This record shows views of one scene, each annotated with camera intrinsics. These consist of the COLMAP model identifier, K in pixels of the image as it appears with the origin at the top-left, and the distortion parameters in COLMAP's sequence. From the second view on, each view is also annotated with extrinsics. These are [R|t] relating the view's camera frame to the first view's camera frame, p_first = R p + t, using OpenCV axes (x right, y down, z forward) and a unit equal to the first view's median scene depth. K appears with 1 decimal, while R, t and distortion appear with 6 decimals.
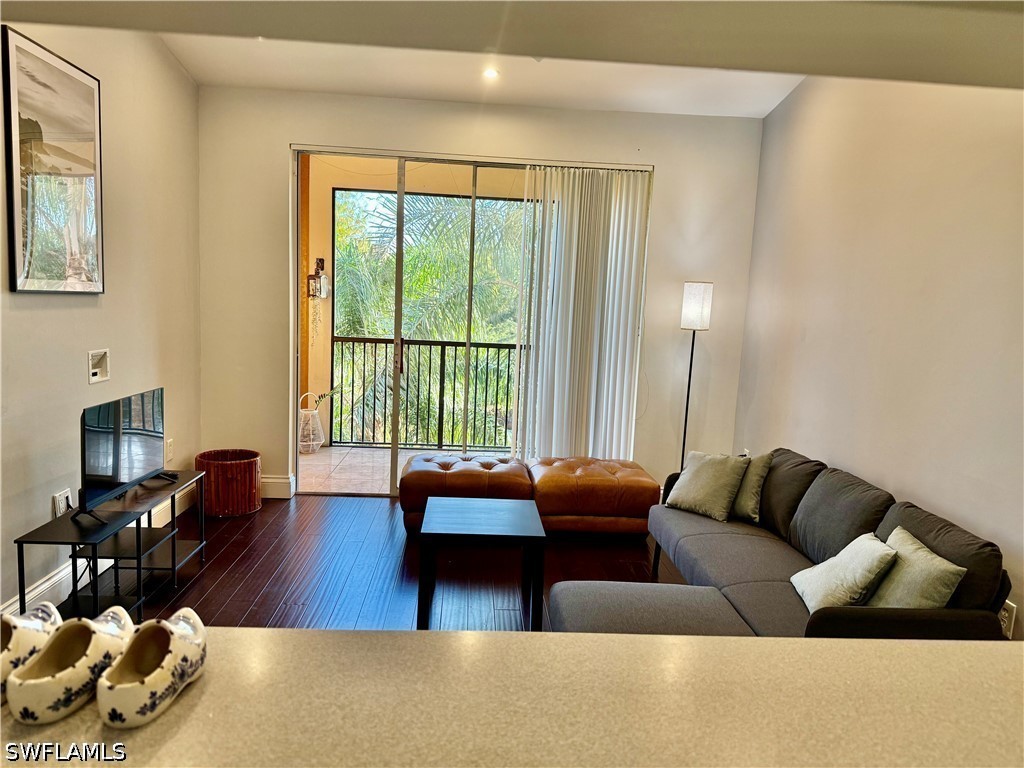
lens RADIAL K [[722.6, 0, 507.1], [0, 722.6, 387.3], [0, 0, 1]] dist [0.049272, -0.067371]
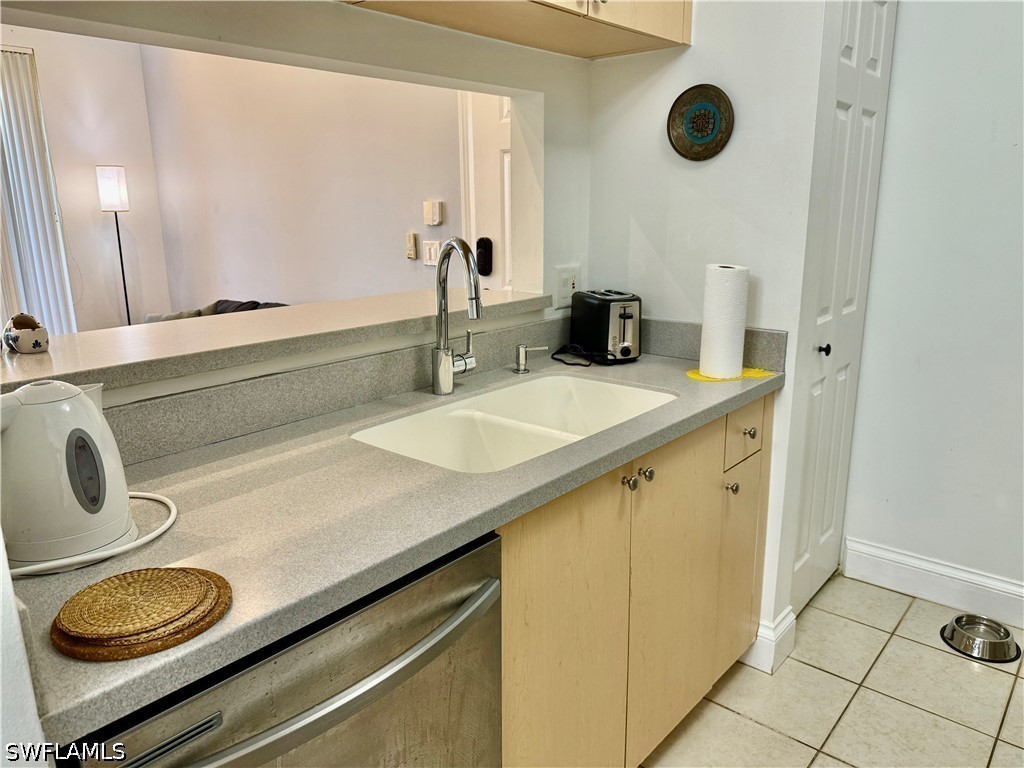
lens RADIAL K [[722.6, 0, 507.1], [0, 722.6, 387.3], [0, 0, 1]] dist [0.049272, -0.067371]
pose [[0.700077, -0.226536, 0.677181, -0.126035], [0.128951, 0.972859, 0.192137, 0.041139], [-0.702328, -0.047188, 0.710288, -0.192330]]
